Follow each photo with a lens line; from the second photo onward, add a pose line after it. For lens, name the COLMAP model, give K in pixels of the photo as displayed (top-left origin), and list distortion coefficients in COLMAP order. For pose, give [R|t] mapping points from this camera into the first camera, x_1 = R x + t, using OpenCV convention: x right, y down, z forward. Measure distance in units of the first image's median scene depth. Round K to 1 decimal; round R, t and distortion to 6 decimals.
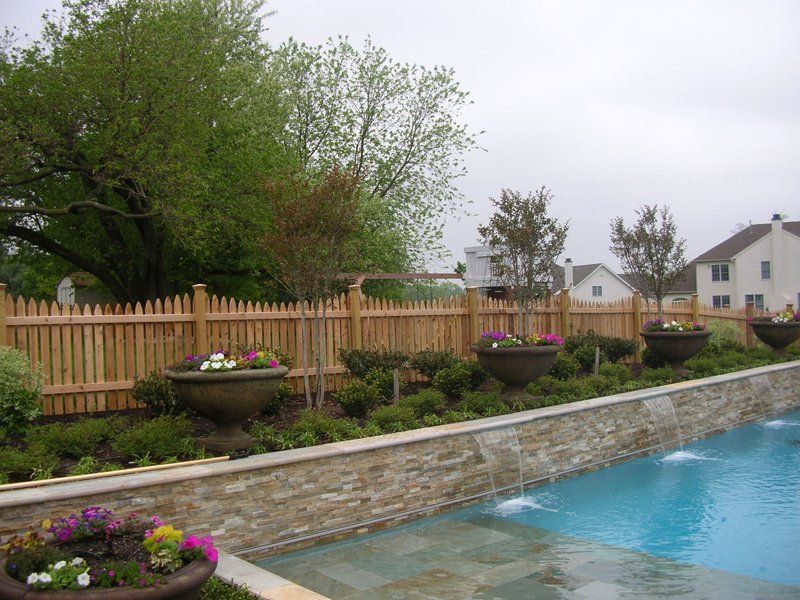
lens RADIAL K [[795.7, 0, 400.0], [0, 795.7, 300.0], [0, 0, 1]] dist [-0.153057, 0.047845]
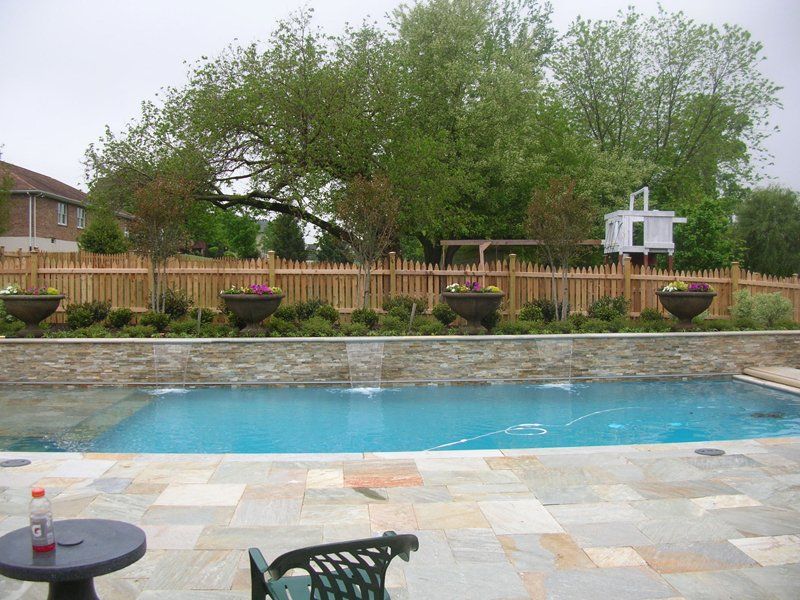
lens RADIAL K [[795.7, 0, 400.0], [0, 795.7, 300.0], [0, 0, 1]] dist [-0.153057, 0.047845]
pose [[0.795921, 0.043184, -0.603859, 1.292141], [-0.015060, 0.998556, 0.051561, -0.010578], [0.605213, -0.031944, 0.795422, 0.025742]]
